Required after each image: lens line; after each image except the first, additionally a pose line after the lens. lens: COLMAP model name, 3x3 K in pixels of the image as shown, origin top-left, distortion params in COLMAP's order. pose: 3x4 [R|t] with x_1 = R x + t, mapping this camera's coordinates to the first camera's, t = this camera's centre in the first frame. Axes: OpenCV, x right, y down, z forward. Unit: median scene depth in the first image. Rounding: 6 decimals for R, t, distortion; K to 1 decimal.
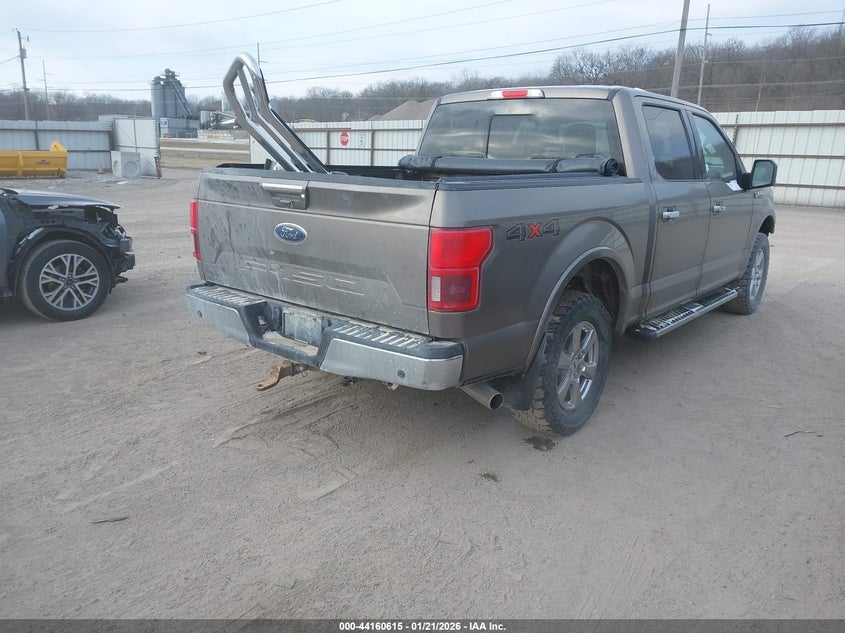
lens RADIAL K [[665.1, 0, 422.5], [0, 665.1, 316.5], [0, 0, 1]] dist [0.018677, 0.002690]
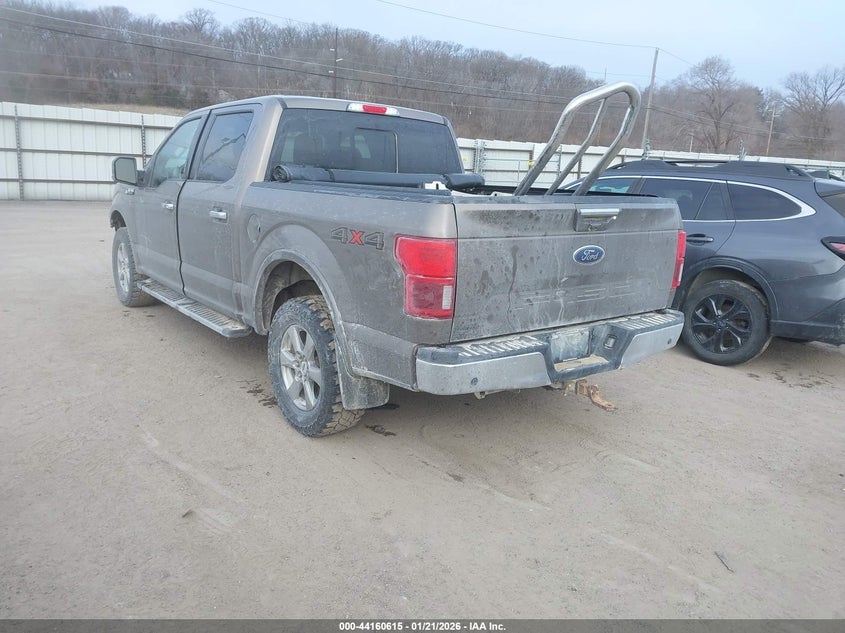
lens RADIAL K [[659.1, 0, 422.5], [0, 659.1, 316.5], [0, 0, 1]] dist [0.038995, 0.003580]
pose [[0.221672, -0.224432, 0.948942, -1.108332], [0.204338, 0.962238, 0.179843, -0.240002], [-0.953471, 0.154039, 0.259161, 0.880096]]
